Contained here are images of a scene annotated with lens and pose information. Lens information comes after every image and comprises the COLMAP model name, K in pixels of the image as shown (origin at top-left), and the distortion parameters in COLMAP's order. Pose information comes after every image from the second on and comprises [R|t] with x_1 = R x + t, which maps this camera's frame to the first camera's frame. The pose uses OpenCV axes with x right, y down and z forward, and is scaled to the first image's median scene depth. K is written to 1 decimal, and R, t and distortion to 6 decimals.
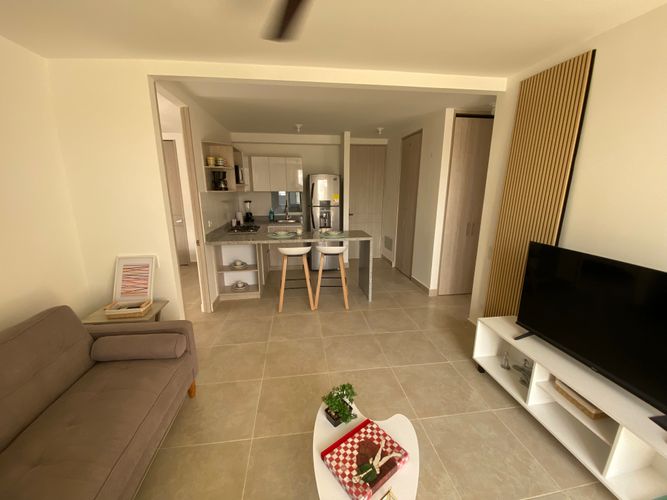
lens RADIAL K [[268.6, 0, 330.3], [0, 268.6, 249.5], [0, 0, 1]] dist [0.017705, -0.020241]
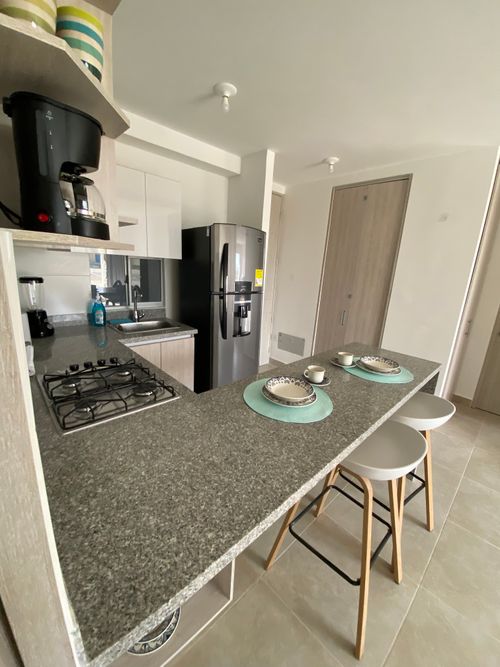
lens RADIAL K [[267.2, 0, 250.7], [0, 267.2, 331.8], [0, 0, 1]] dist [0.029739, -0.023670]
pose [[0.805362, -0.094756, 0.585161, -0.435796], [0.071823, 0.995467, 0.062346, -0.169894], [-0.588416, -0.008183, 0.808517, 0.838692]]
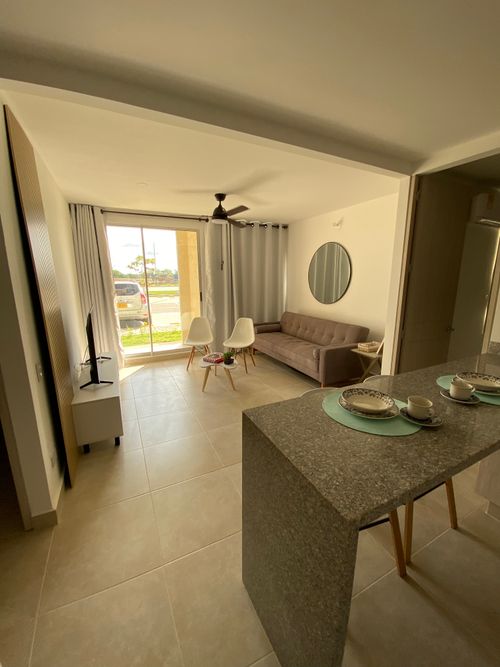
lens RADIAL K [[268.6, 0, 250.0], [0, 268.6, 333.5], [0, 0, 1]] dist [0.017705, -0.020241]
pose [[-0.944679, 0.067974, -0.320876, 0.262633], [-0.074296, 0.908517, 0.411189, -0.275979], [0.319472, 0.412281, -0.853207, 1.297893]]
